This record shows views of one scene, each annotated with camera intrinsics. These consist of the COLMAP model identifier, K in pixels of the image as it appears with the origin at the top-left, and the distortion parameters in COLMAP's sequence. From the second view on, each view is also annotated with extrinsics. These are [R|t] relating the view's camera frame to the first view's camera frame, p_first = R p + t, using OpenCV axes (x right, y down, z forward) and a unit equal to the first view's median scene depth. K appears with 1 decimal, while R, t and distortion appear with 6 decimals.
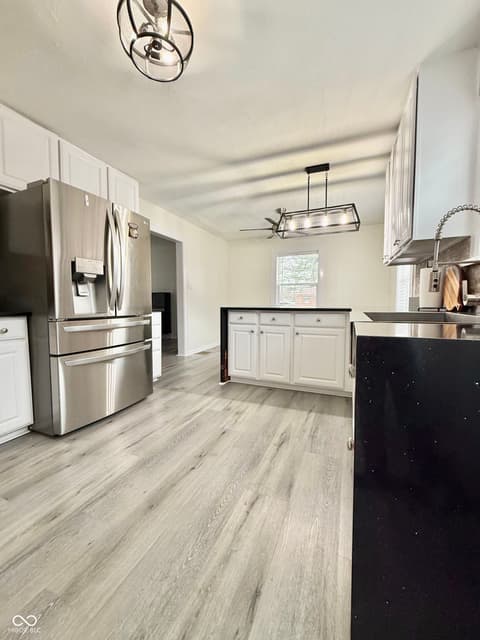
lens RADIAL K [[255.2, 0, 240.6], [0, 255.2, 318.8], [0, 0, 1]] dist [-0.000093, 0.000068]
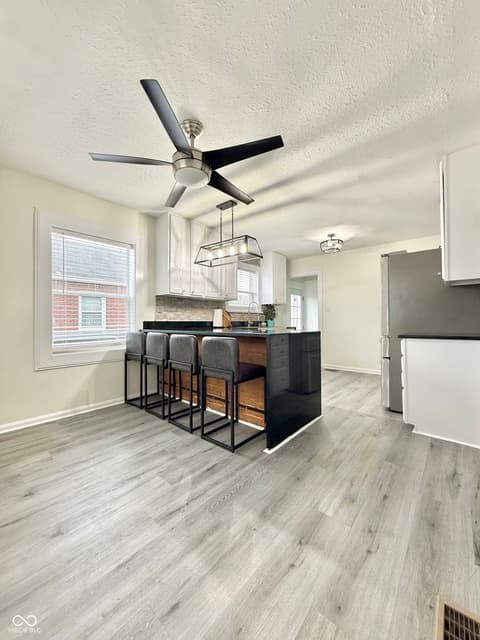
lens RADIAL K [[255.2, 0, 240.6], [0, 255.2, 318.8], [0, 0, 1]] dist [-0.000093, 0.000068]
pose [[-0.954408, 0.003599, 0.298485, -0.098531], [0.020726, 0.998313, 0.054233, -0.165886], [-0.297786, 0.057947, -0.952872, 2.181179]]
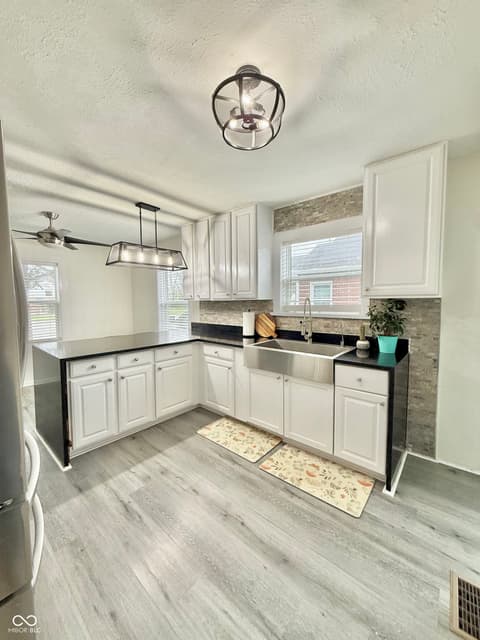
lens RADIAL K [[255.2, 0, 240.6], [0, 255.2, 318.8], [0, 0, 1]] dist [-0.000093, 0.000068]
pose [[0.302836, -0.065263, 0.950805, -0.641609], [0.068643, 0.996555, 0.046540, -0.168148], [-0.950567, 0.051172, 0.306273, 0.369020]]
